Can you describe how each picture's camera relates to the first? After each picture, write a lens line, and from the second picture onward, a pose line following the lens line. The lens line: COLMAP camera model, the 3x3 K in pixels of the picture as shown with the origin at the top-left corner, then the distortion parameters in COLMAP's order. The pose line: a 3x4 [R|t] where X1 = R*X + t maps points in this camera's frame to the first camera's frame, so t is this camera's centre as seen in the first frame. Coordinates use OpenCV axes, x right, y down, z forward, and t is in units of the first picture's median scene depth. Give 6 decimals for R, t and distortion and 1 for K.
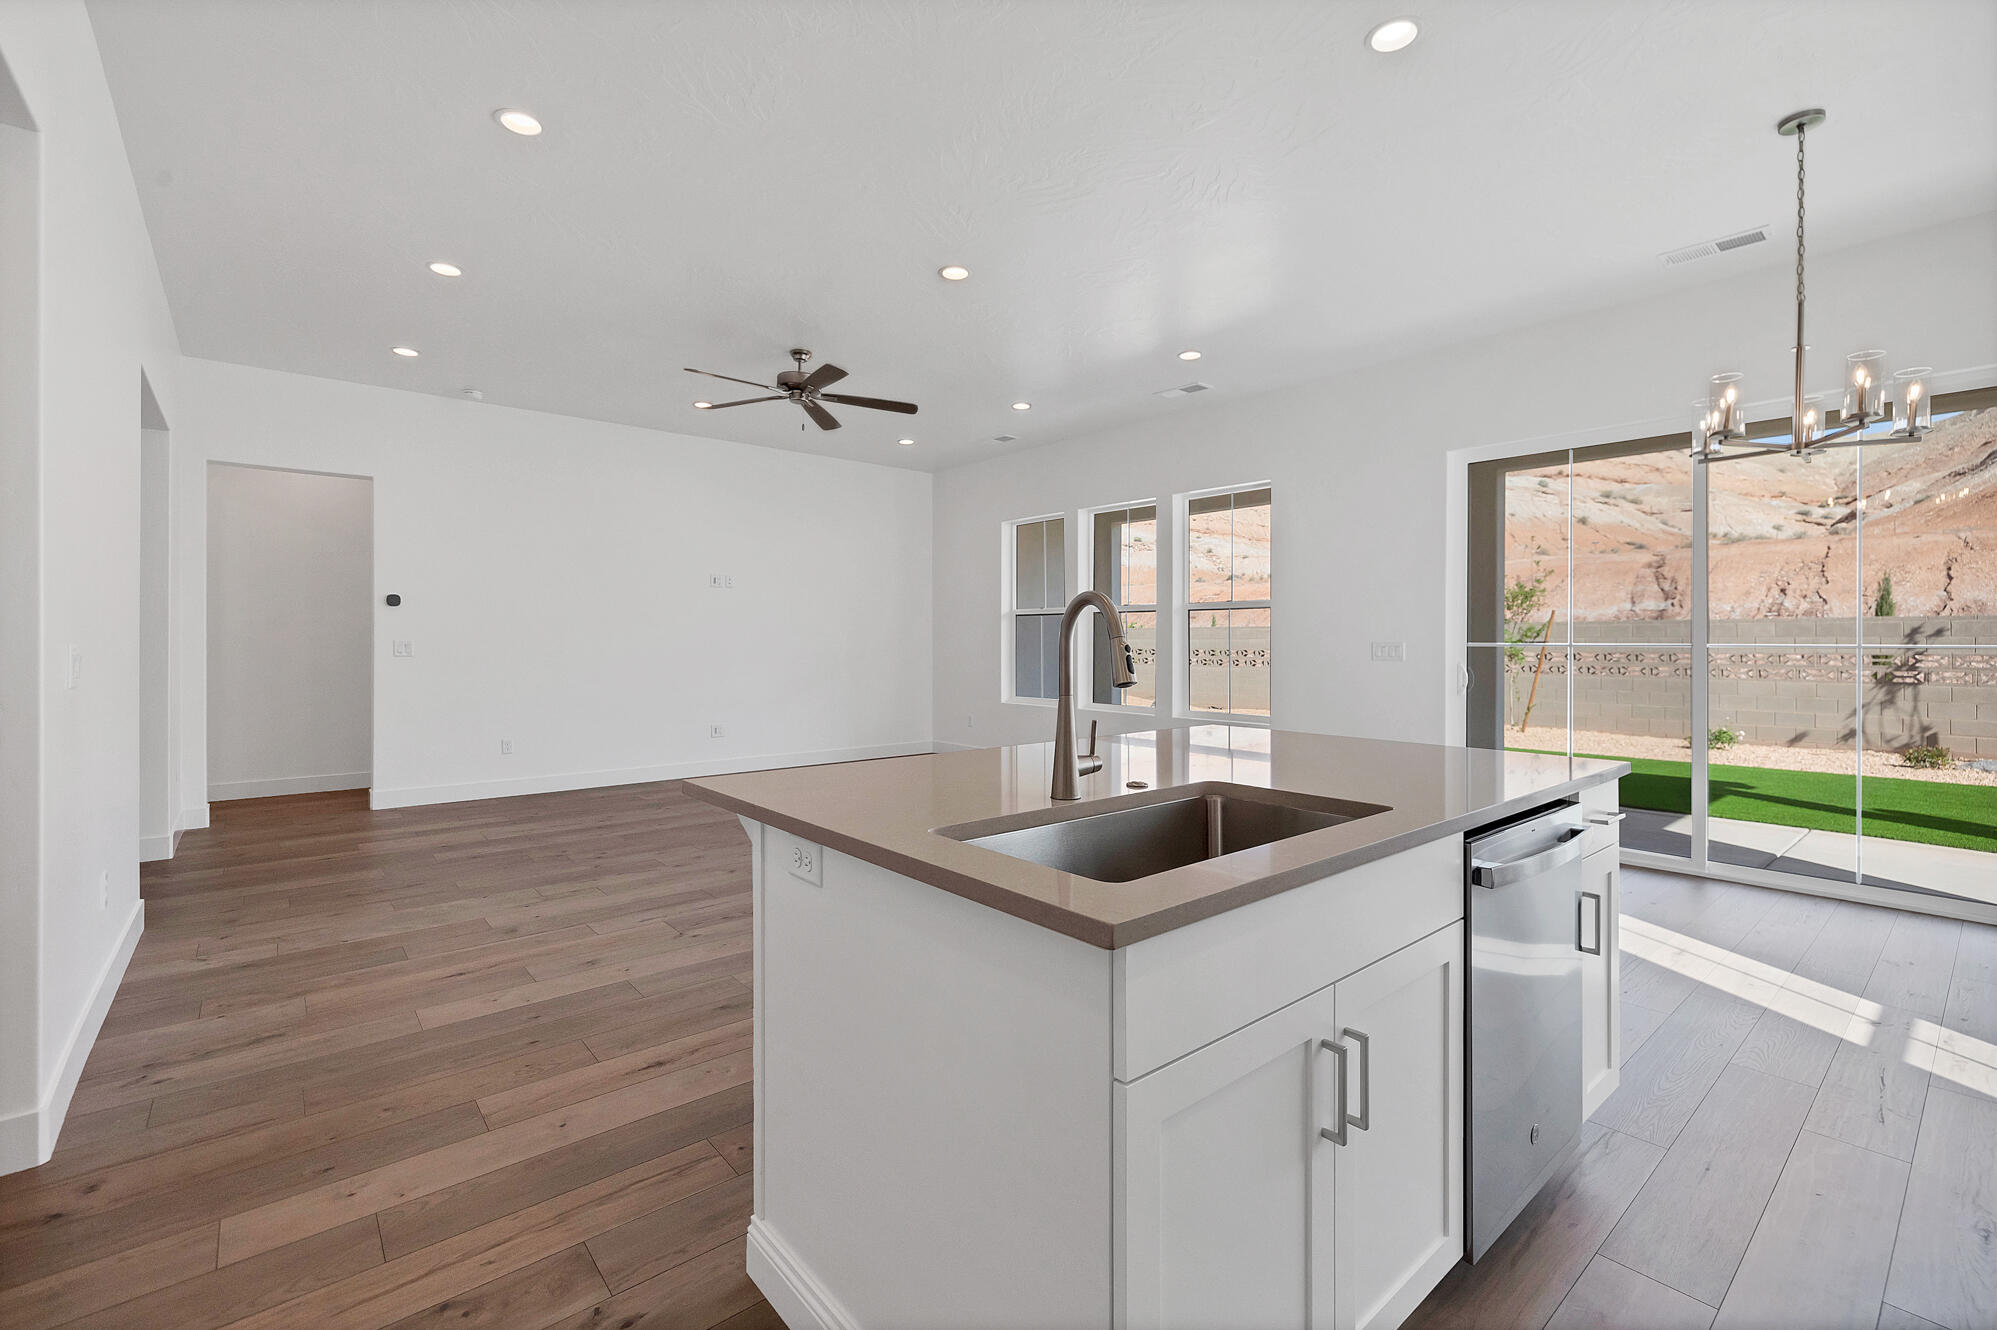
lens RADIAL K [[856.6, 0, 998.3], [0, 856.6, 636.7], [0, 0, 1]] dist [-0.002974, 0.000082]
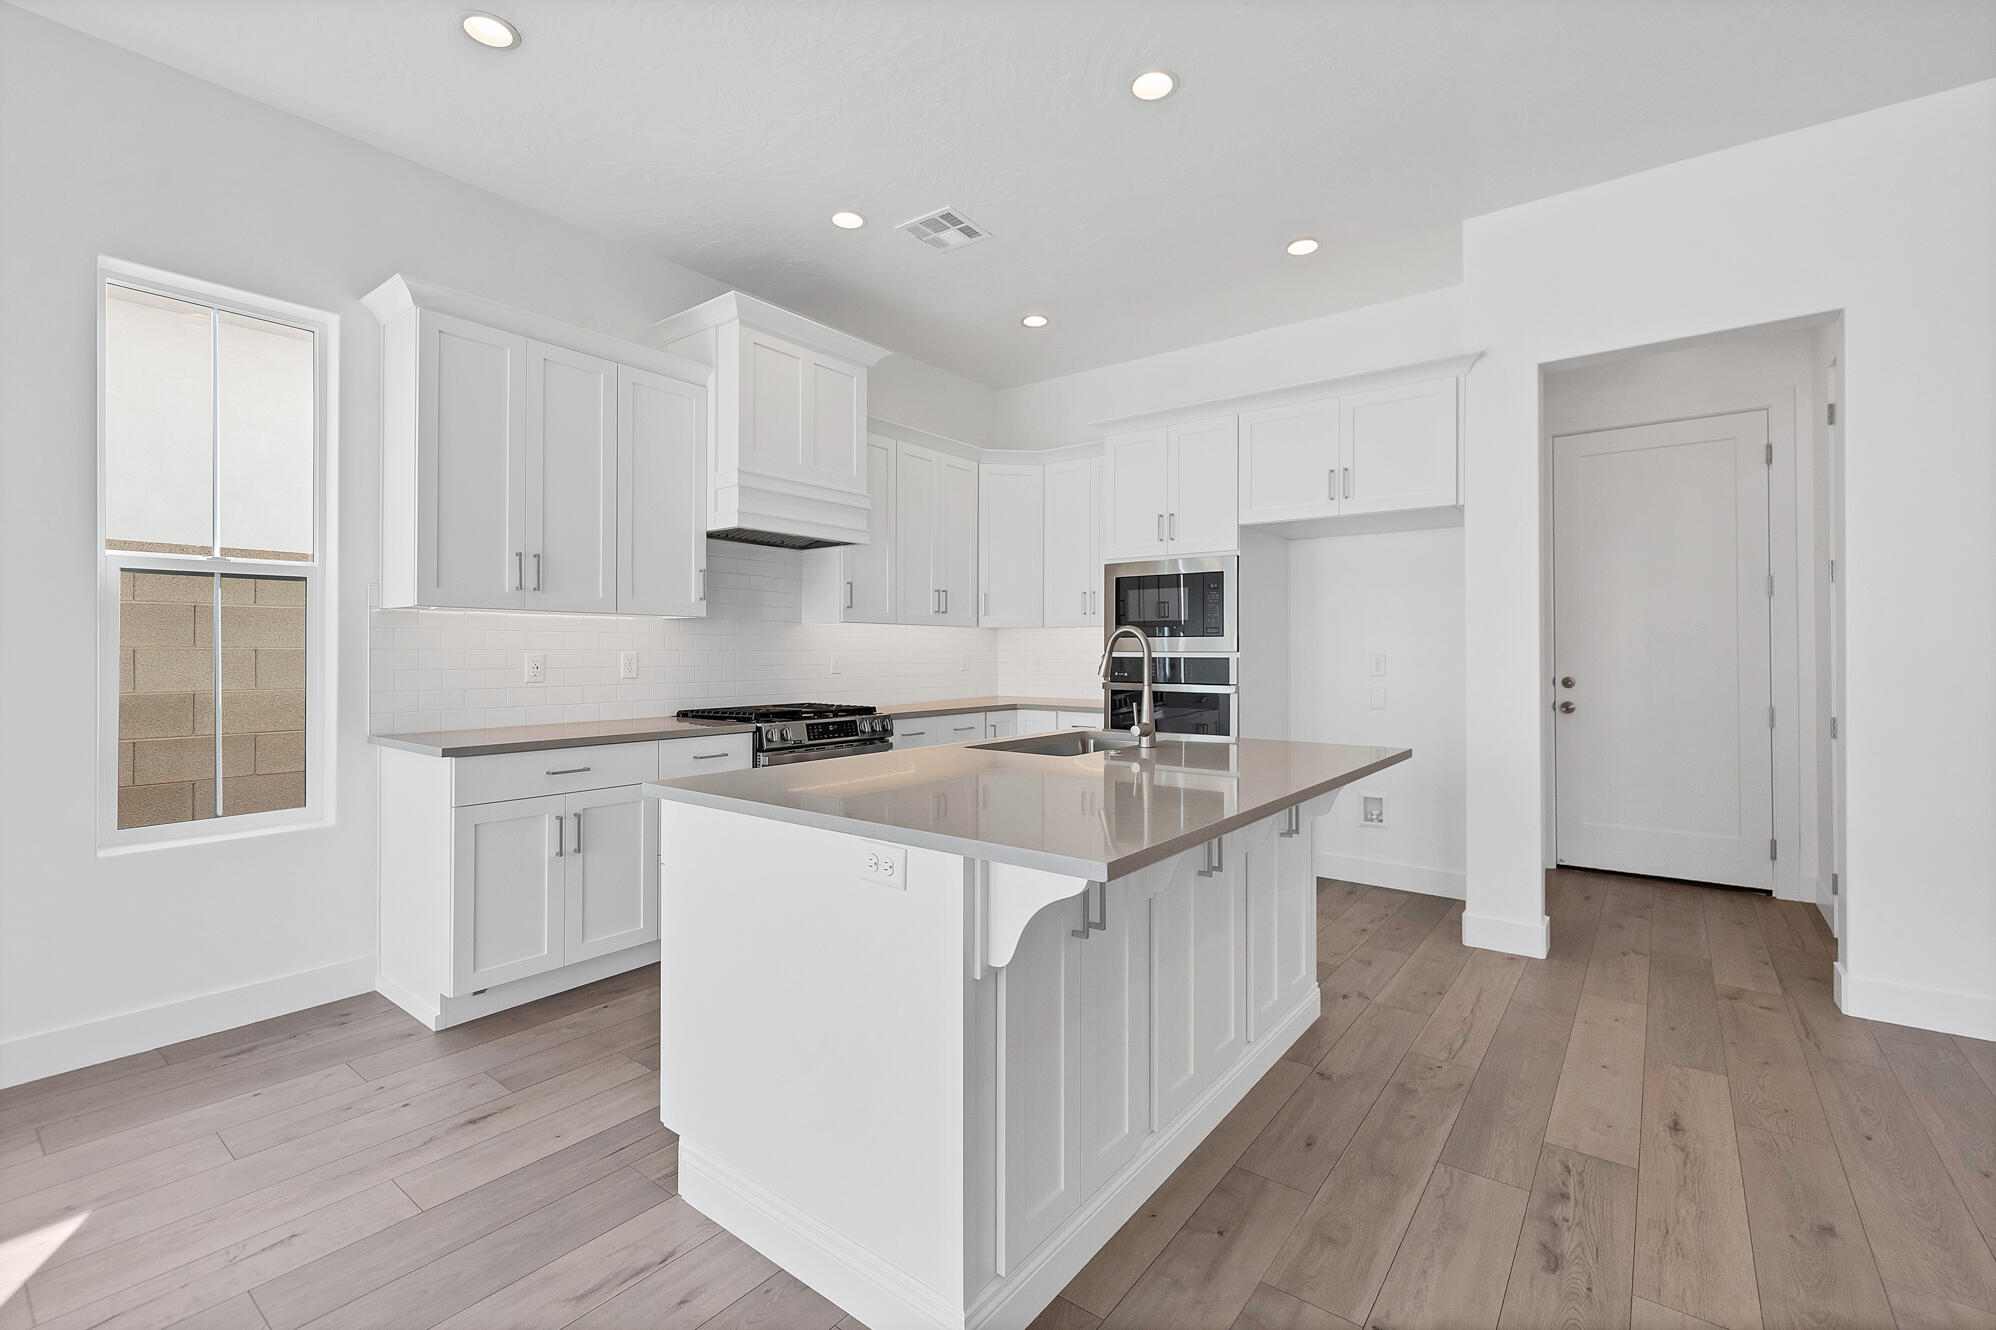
lens RADIAL K [[855.5, 0, 1001.6], [0, 855.5, 647.6], [0, 0, 1]] dist [0.002867, -0.000090]
pose [[-0.975449, -0.005973, -0.220145, 0.113259], [-0.003452, 0.999924, -0.011836, 0.001851], [0.220199, -0.010785, -0.975395, 0.395655]]
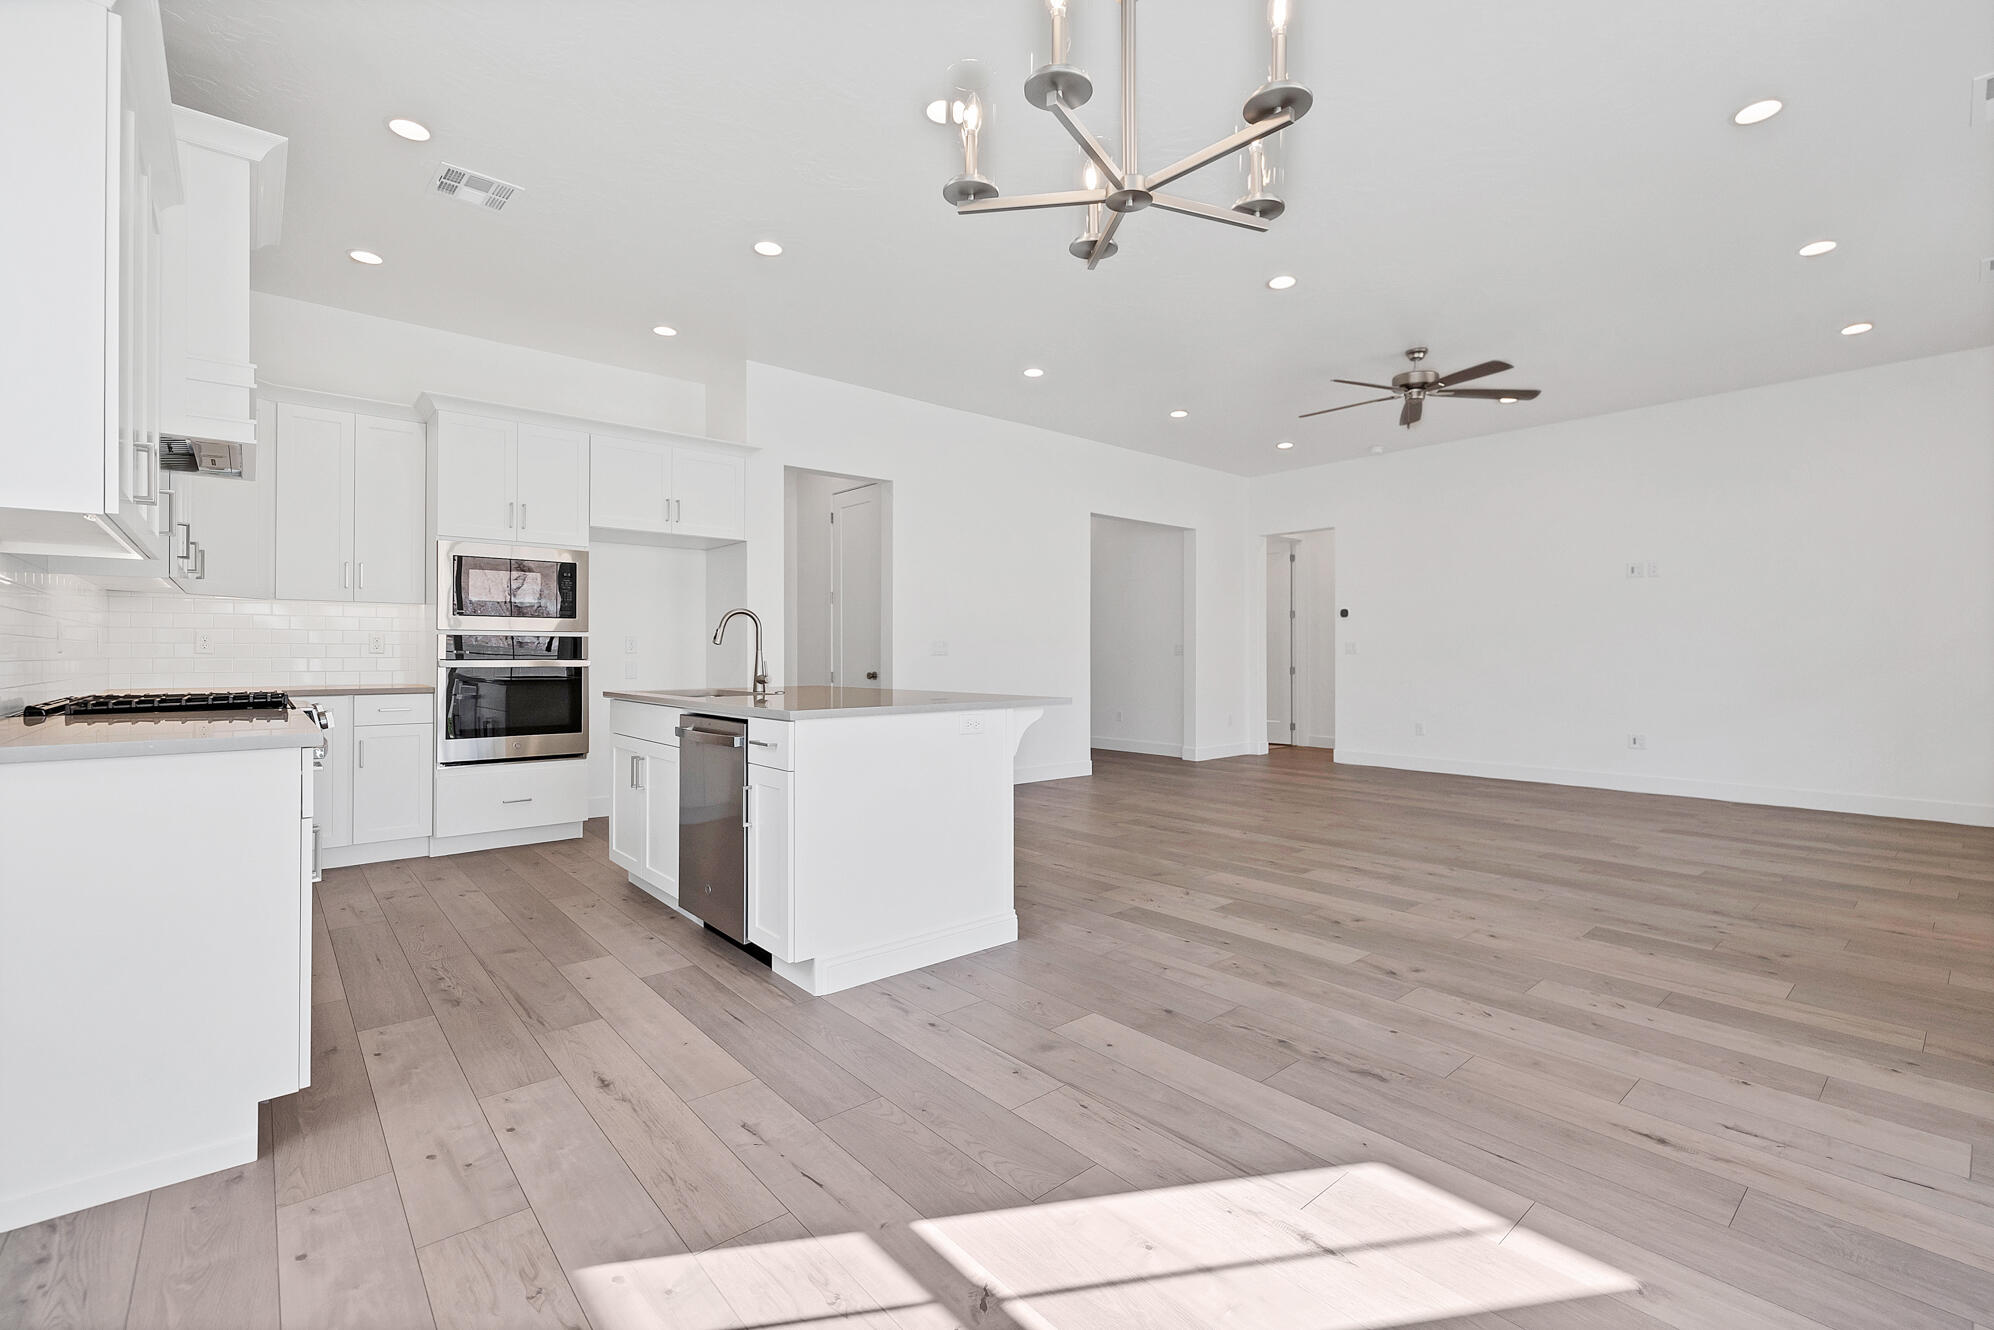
lens RADIAL K [[854.7, 0, 1000.6], [0, 854.7, 647.6], [0, 0, 1]] dist [0.002867, -0.000090]
pose [[0.021498, -0.008347, -0.999734, 0.398825], [0.005567, 0.999951, -0.008229, 0.012858], [0.999753, -0.005389, 0.021544, 0.253466]]
